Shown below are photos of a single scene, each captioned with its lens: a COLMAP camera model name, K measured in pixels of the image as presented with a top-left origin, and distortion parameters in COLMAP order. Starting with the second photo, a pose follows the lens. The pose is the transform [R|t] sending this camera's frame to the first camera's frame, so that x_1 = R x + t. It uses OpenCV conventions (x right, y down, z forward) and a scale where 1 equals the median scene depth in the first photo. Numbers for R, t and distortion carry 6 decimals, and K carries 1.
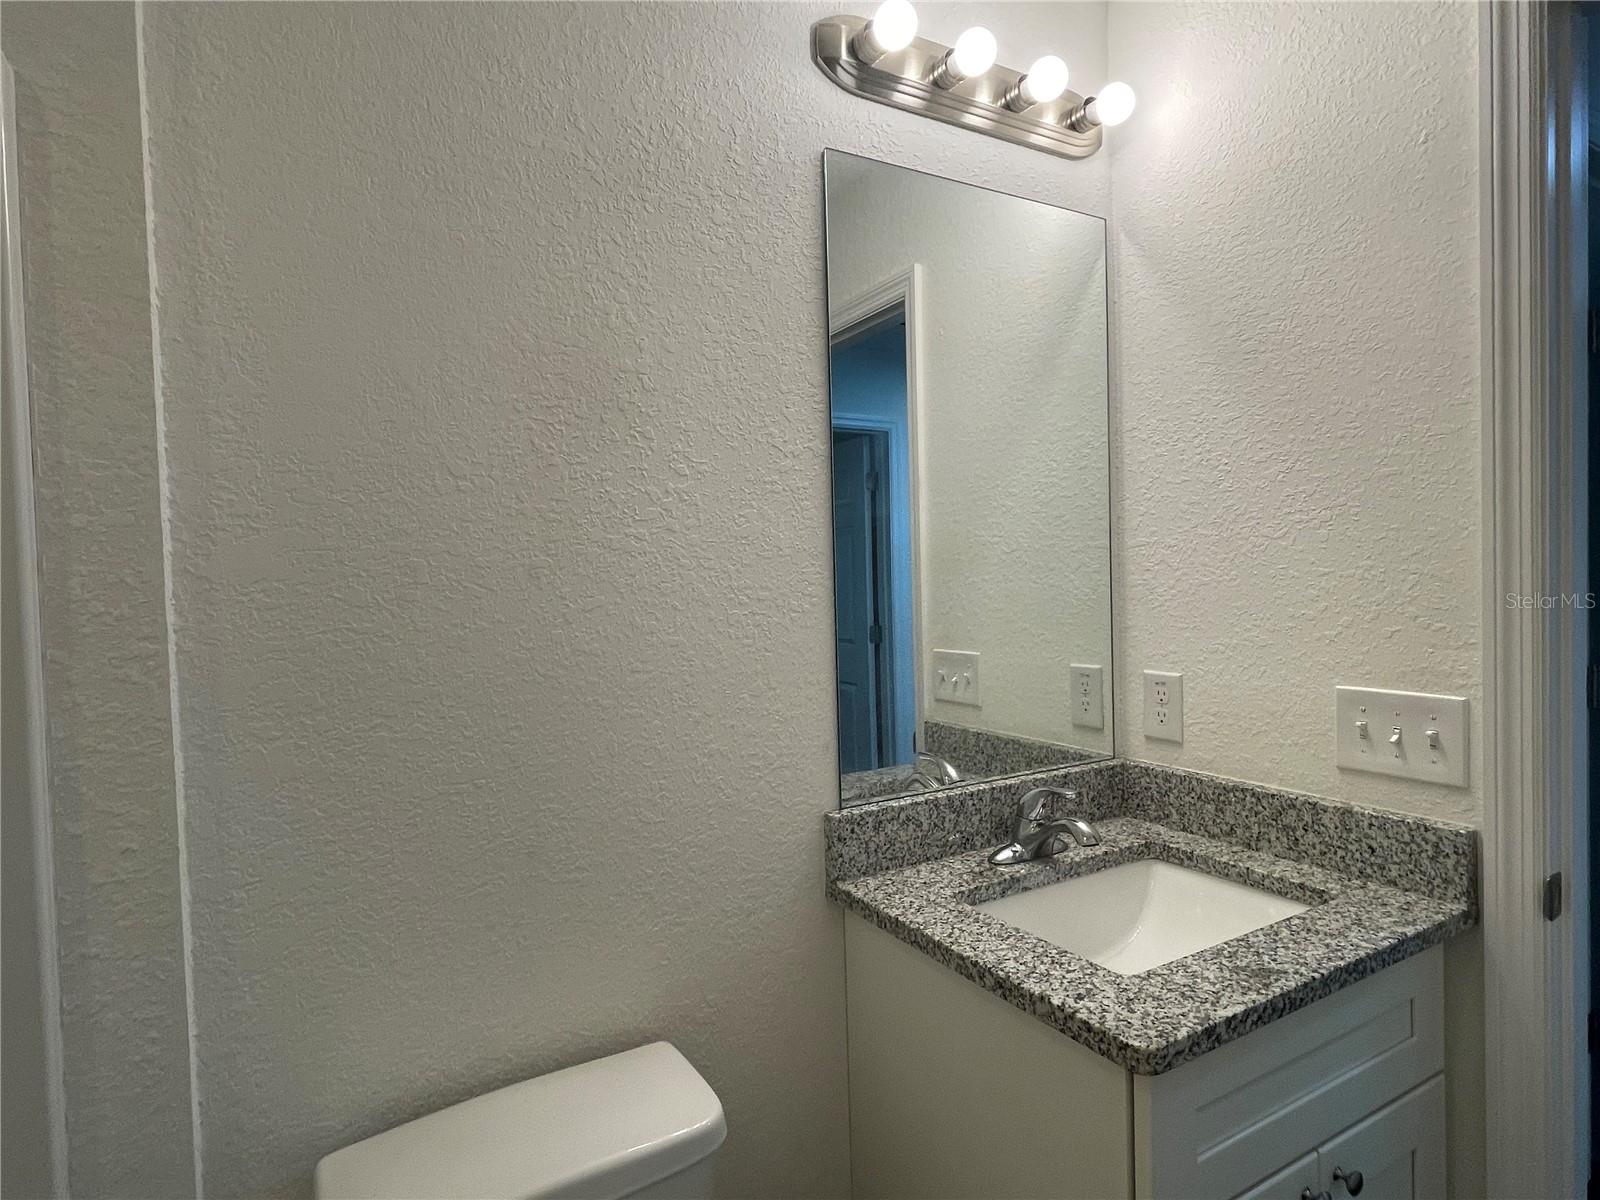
lens RADIAL K [[873.5, 0, 800.0], [0, 873.5, 600.0], [0, 0, 1]] dist [-0.004211, -0.001558]
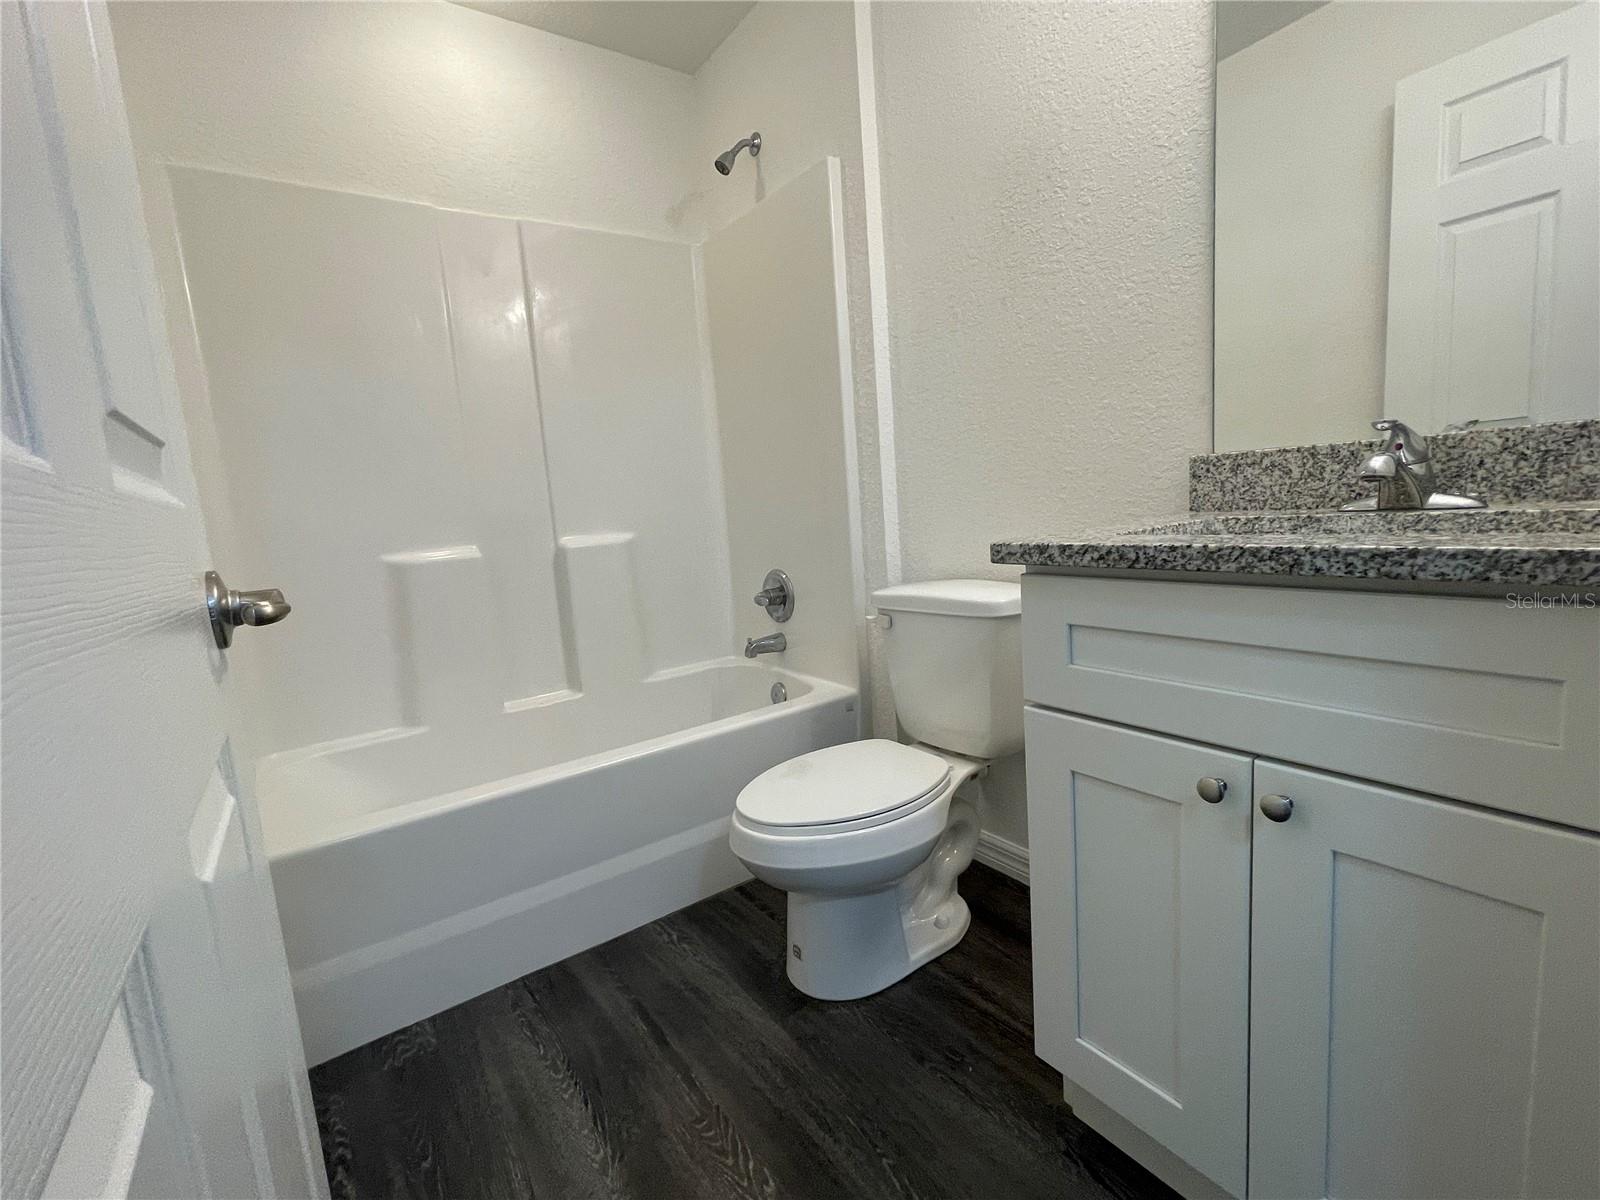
lens RADIAL K [[711.3, 0, 800.0], [0, 711.3, 600.0], [0, 0, 1]] dist [-0.003131, -0.000336]
pose [[0.091291, 0.165642, -0.981951, 0.992506], [0.045428, 0.984350, 0.170271, 0.254388], [0.994787, -0.060153, 0.082338, 0.378598]]
